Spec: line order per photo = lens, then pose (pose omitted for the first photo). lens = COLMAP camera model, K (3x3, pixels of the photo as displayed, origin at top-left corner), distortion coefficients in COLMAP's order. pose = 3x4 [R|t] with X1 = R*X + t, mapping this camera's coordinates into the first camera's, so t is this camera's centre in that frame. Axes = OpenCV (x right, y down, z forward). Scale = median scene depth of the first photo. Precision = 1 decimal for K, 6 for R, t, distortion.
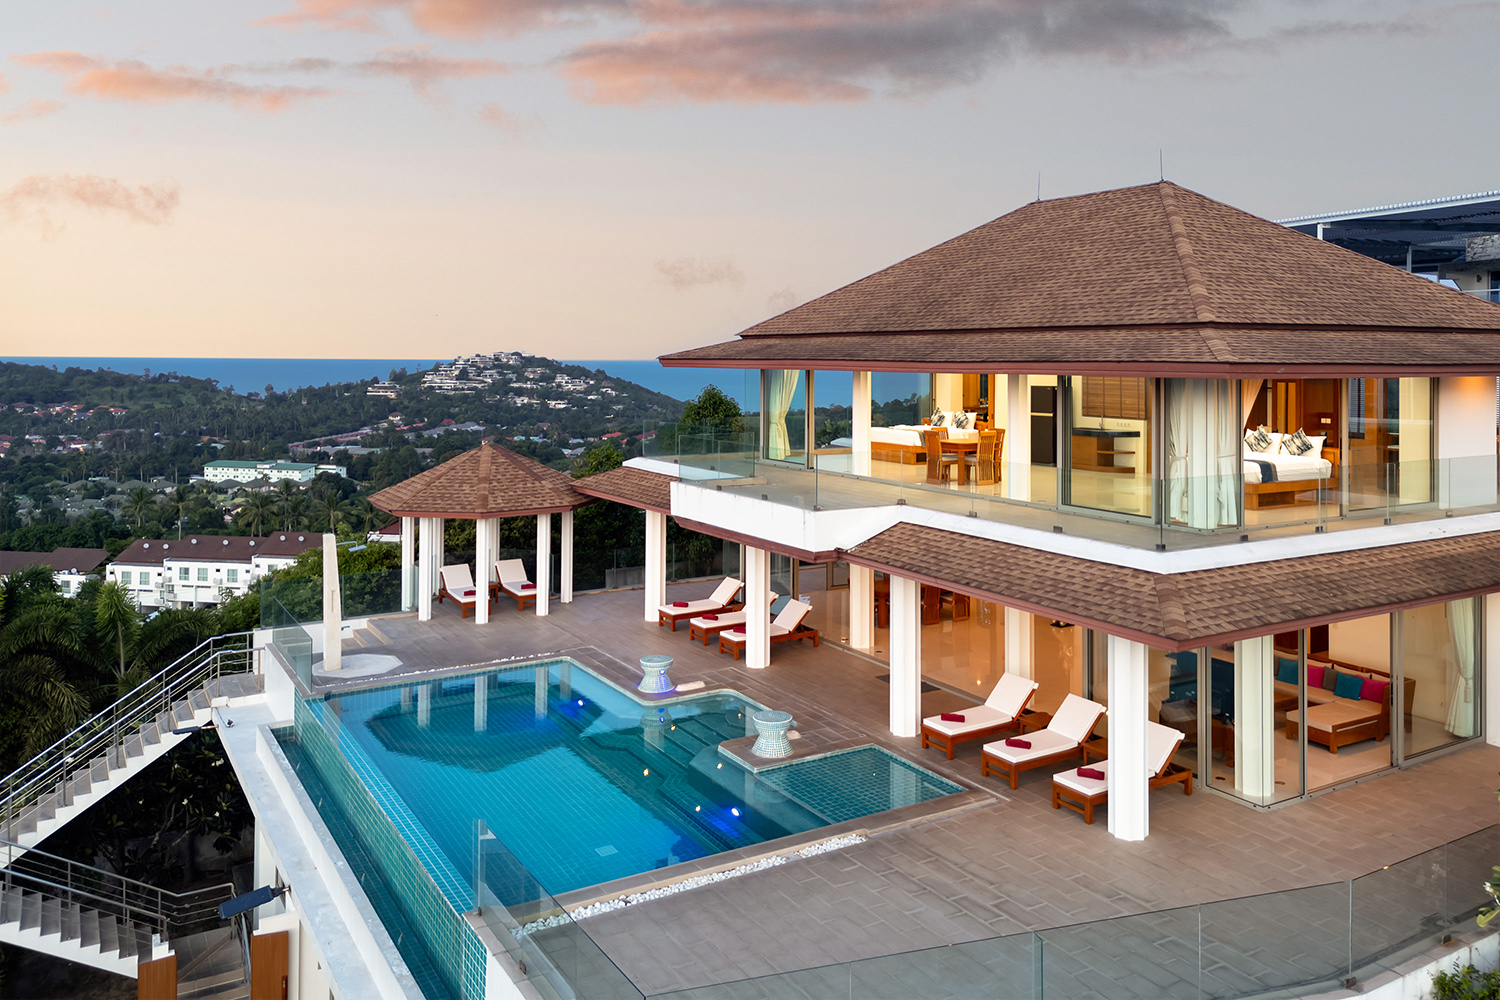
lens RADIAL K [[1151.7, 0, 755.8], [0, 1151.7, 365.0], [0, 0, 1]] dist [0.048531, -0.069909]
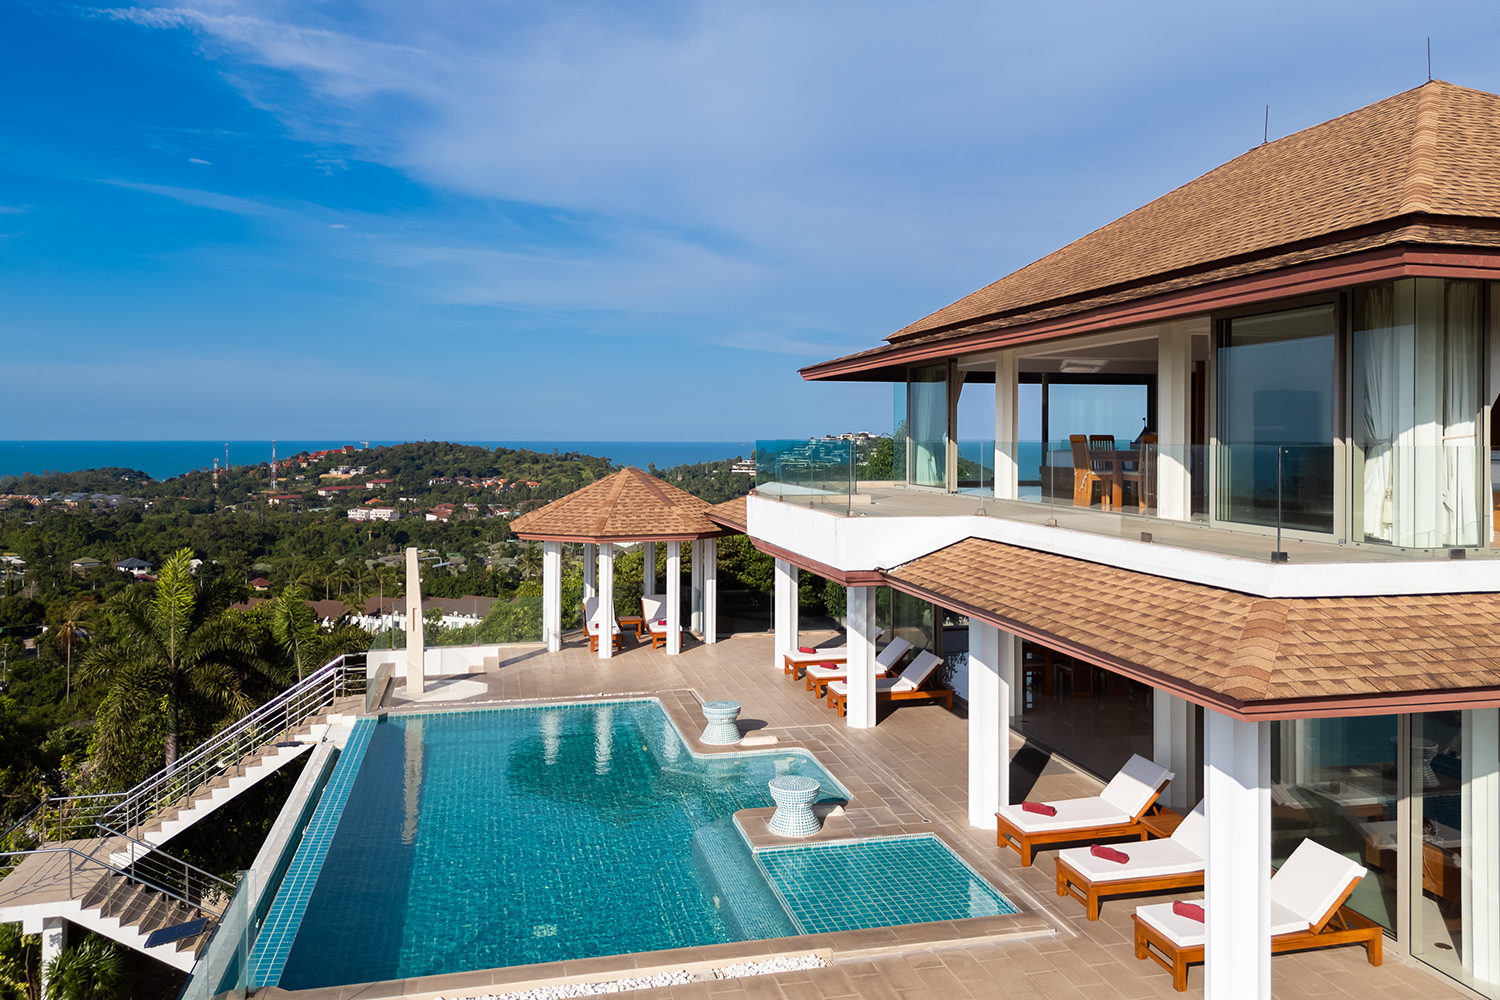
lens RADIAL K [[1108.3, 0, 749.4], [0, 1108.3, 448.0], [0, 0, 1]] dist [0.031693, -0.036288]
pose [[0.951075, 0.002239, -0.308951, 0.169049], [-0.001961, 0.999997, 0.001212, 0.063645], [0.308953, -0.000547, 0.951077, 0.227762]]
